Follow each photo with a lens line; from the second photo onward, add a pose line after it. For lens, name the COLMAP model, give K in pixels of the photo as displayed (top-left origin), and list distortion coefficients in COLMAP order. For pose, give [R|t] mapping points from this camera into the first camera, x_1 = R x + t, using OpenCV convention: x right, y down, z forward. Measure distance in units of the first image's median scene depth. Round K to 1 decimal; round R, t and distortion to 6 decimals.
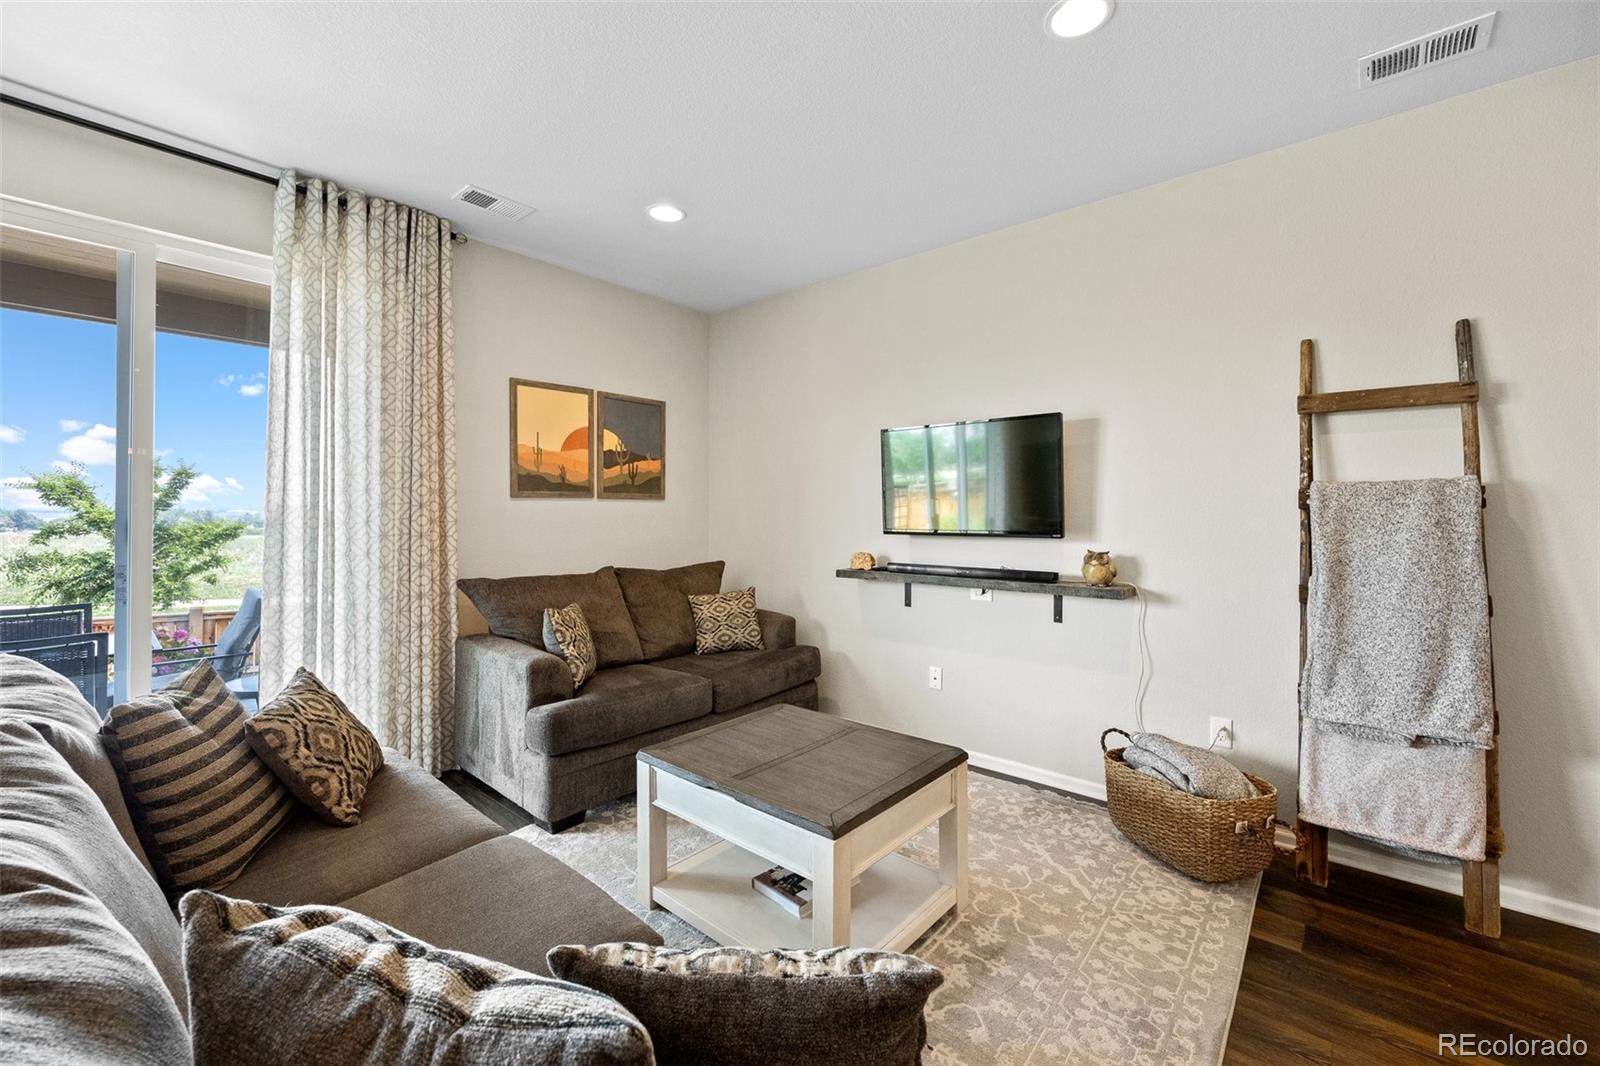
lens RADIAL K [[651.2, 0, 804.4], [0, 651.2, 508.7], [0, 0, 1]] dist [0.000520, 0.000166]
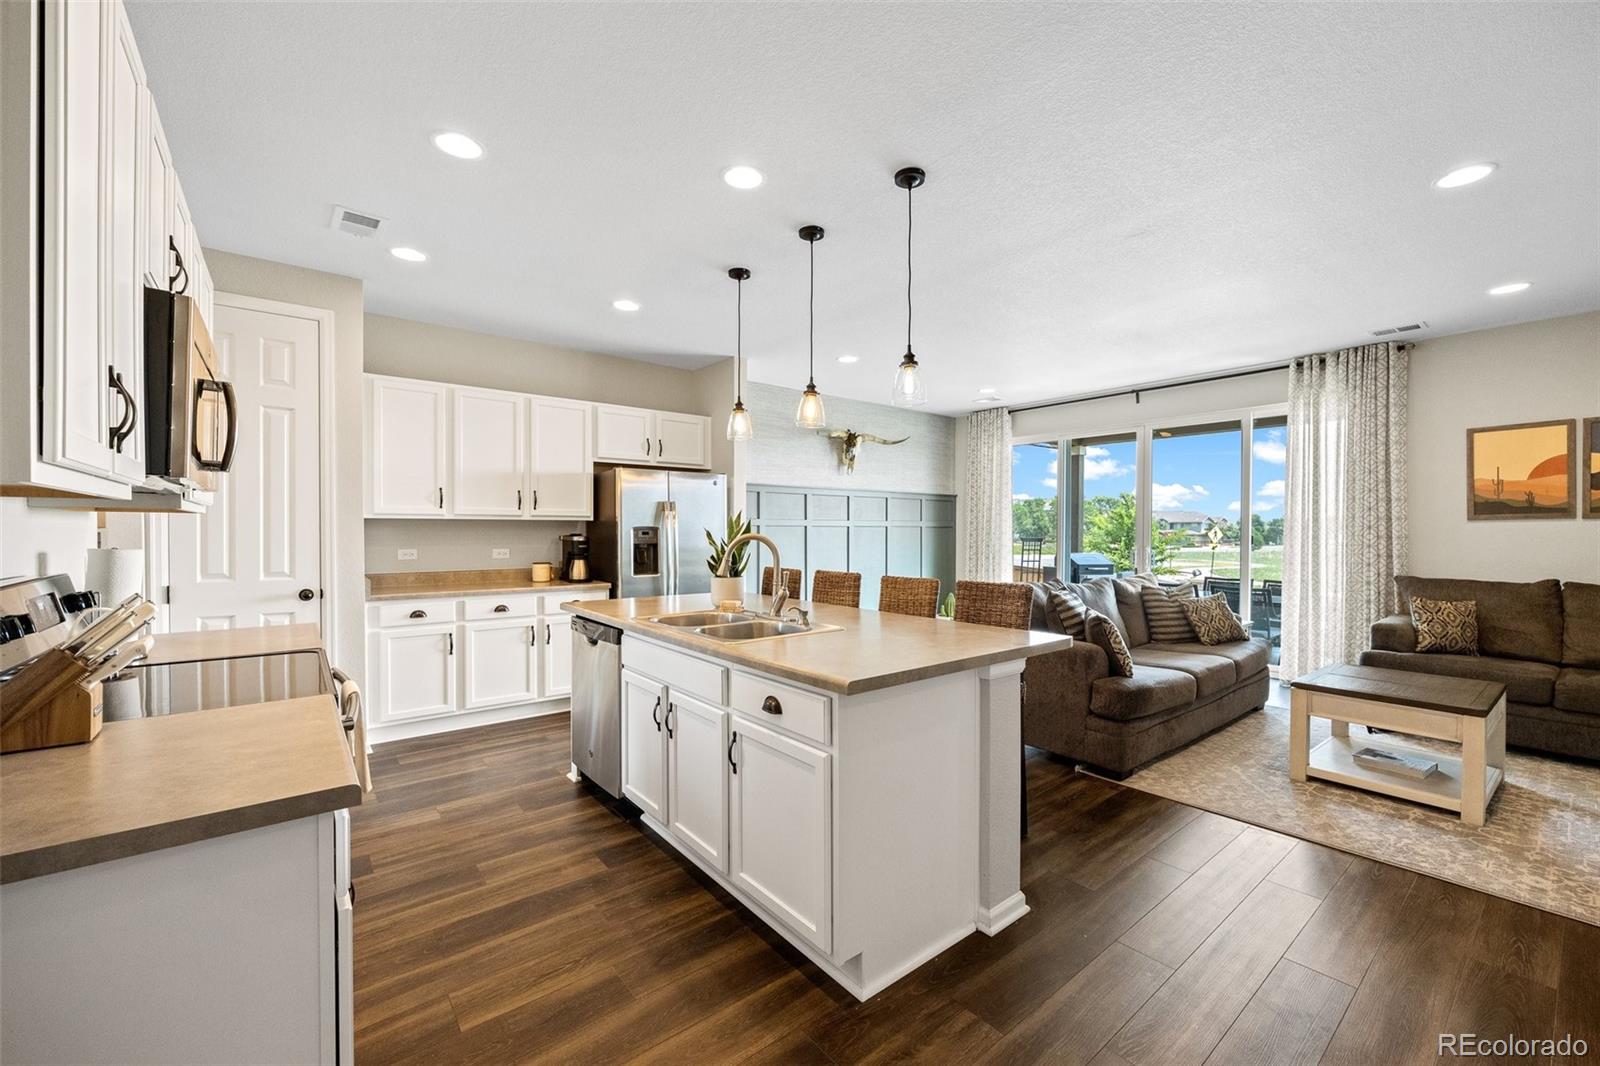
lens RADIAL K [[638.5, 0, 813.2], [0, 638.5, 537.6], [0, 0, 1]] dist [-0.000624, -0.000291]
pose [[-0.179284, 0.010554, -0.983741, 1.182630], [0.006118, 0.999935, 0.009613, -0.002742], [0.983778, -0.004295, -0.179337, -0.075709]]
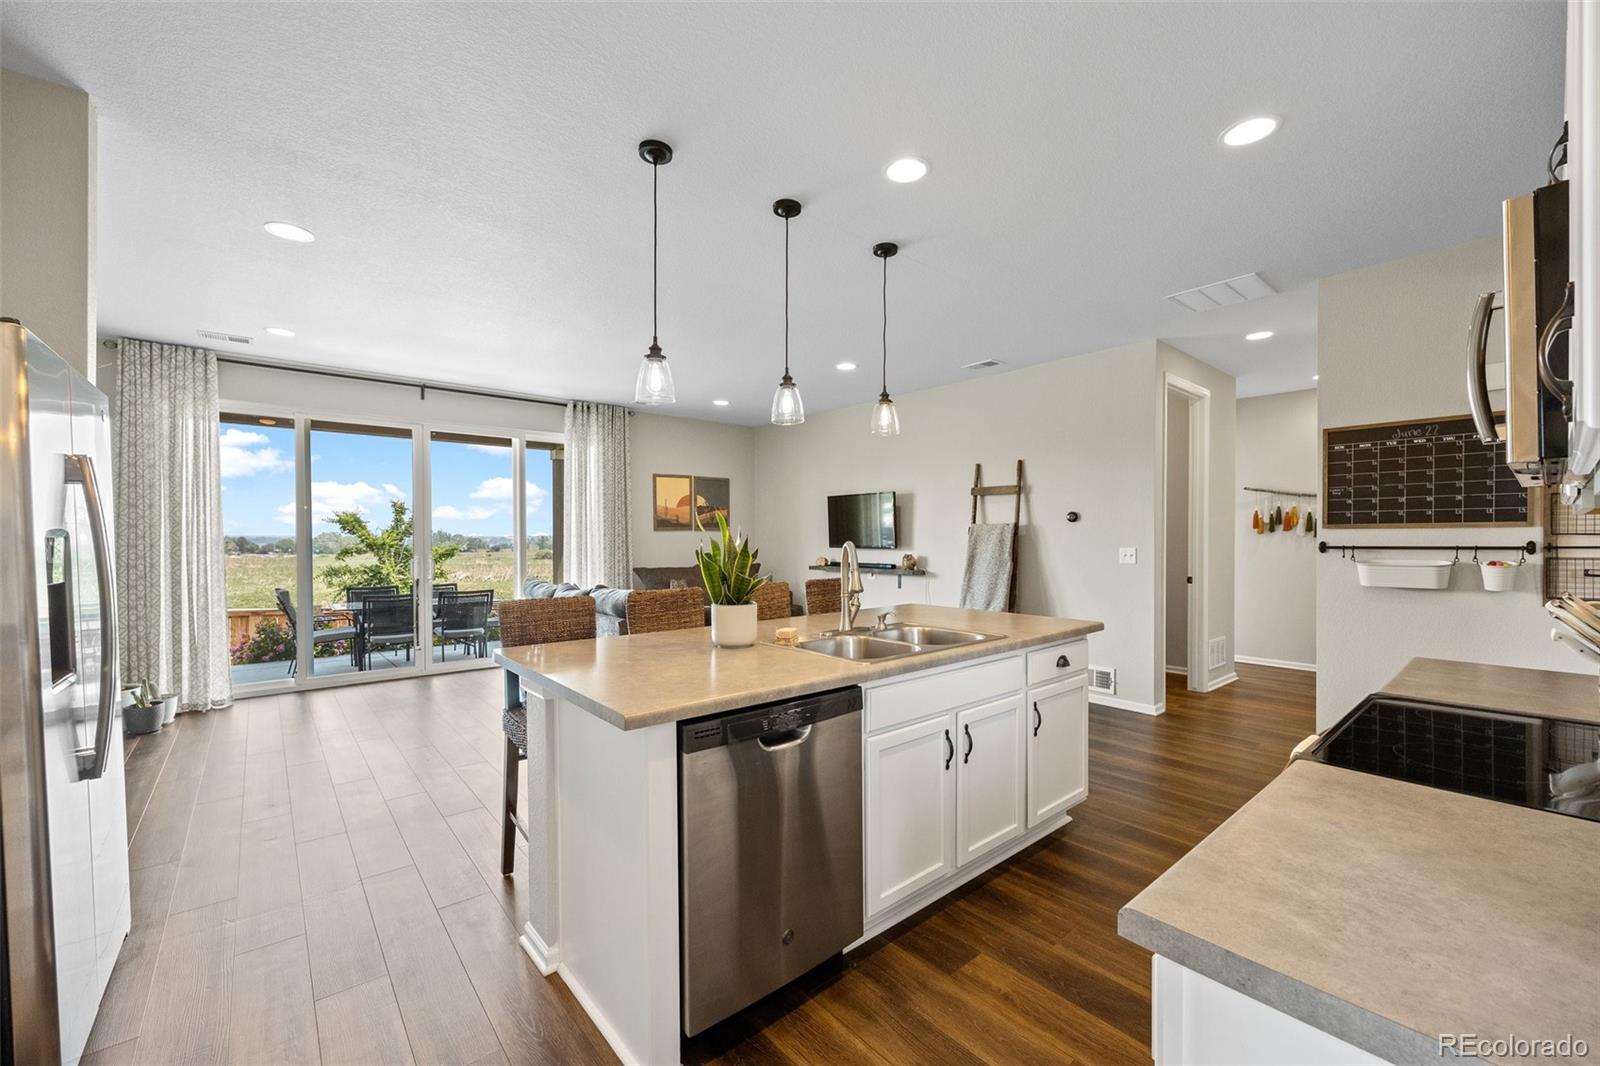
lens RADIAL K [[643.3, 0, 810.5], [0, 643.3, 541.3], [0, 0, 1]] dist [-0.002440, 0.000111]
pose [[0.988550, -0.002935, -0.150862, 0.406439], [0.005018, 0.999897, 0.013434, -0.009483], [0.150807, -0.014038, 0.988464, -1.096448]]
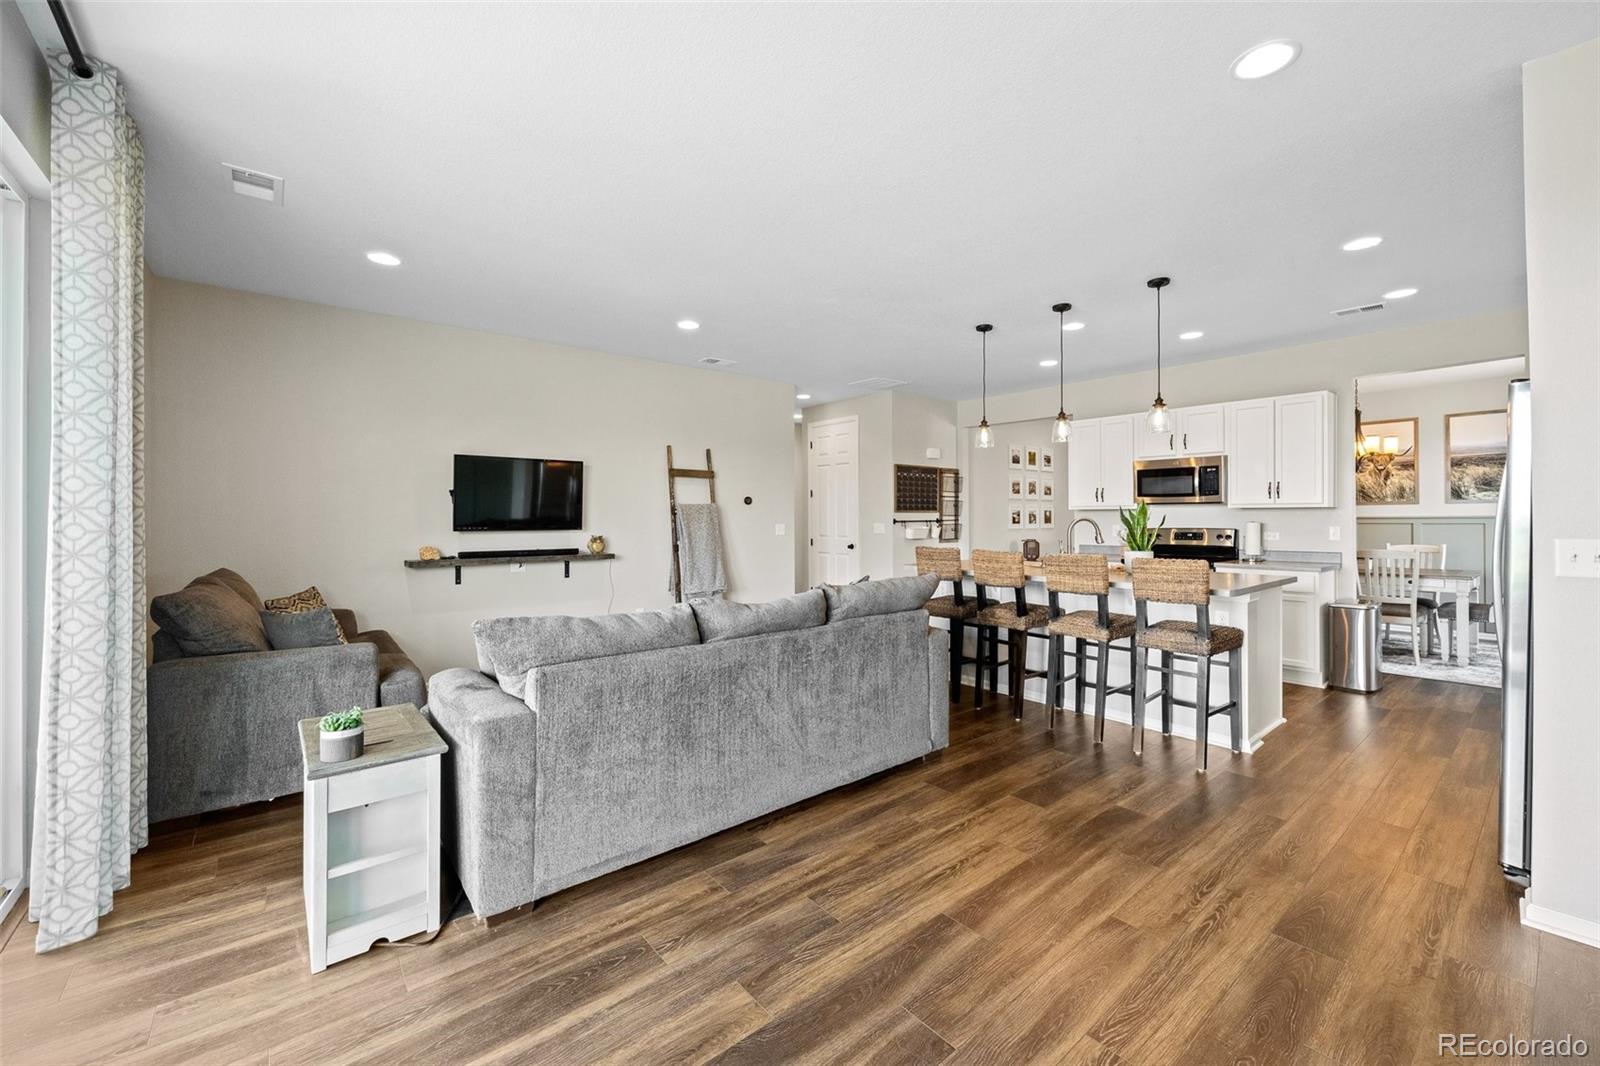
lens RADIAL K [[641.2, 0, 805.7], [0, 641.2, 516.6], [0, 0, 1]] dist [-0.000995, -0.000172]
pose [[0.170580, -0.001831, 0.985342, -1.177549], [-0.008542, 0.999958, 0.003337, -0.002022], [-0.985307, -0.008986, 0.170557, 0.063727]]
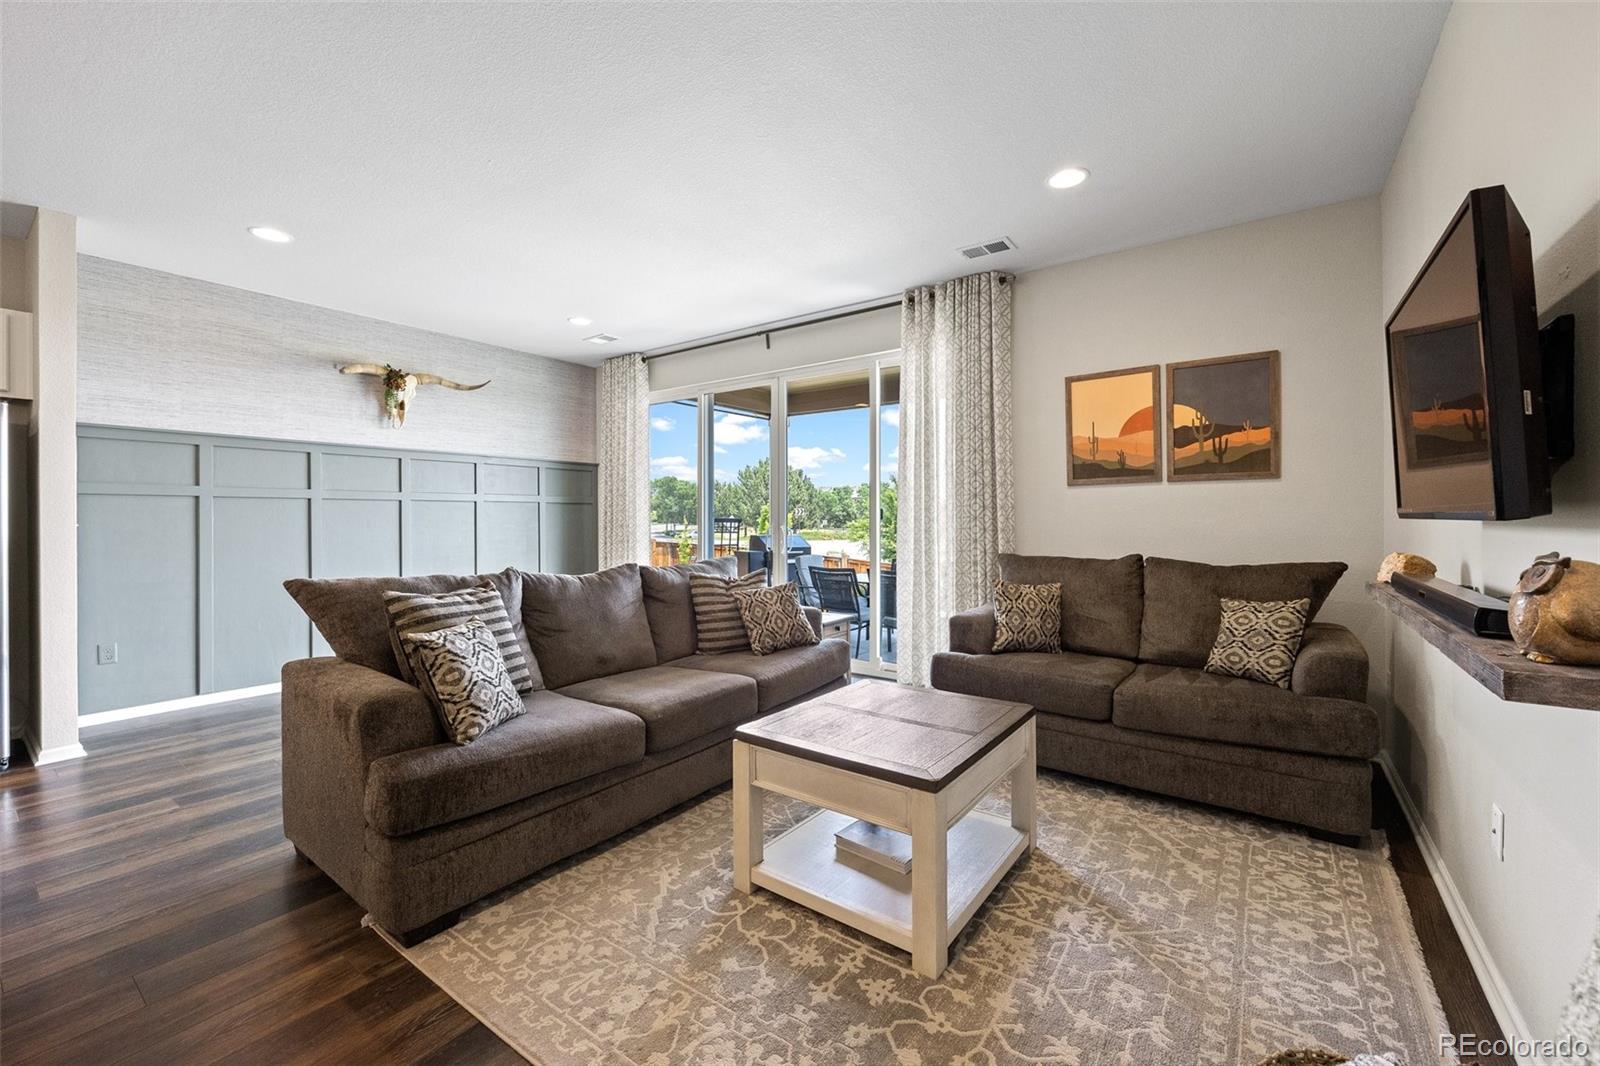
lens RADIAL K [[641.2, 0, 805.7], [0, 641.2, 516.6], [0, 0, 1]] dist [-0.000995, -0.000172]
pose [[0.085525, -0.002888, -0.996332, 0.667683], [0.011443, 0.999933, -0.001917, 0.035993], [0.996270, -0.011237, 0.085552, 0.522422]]
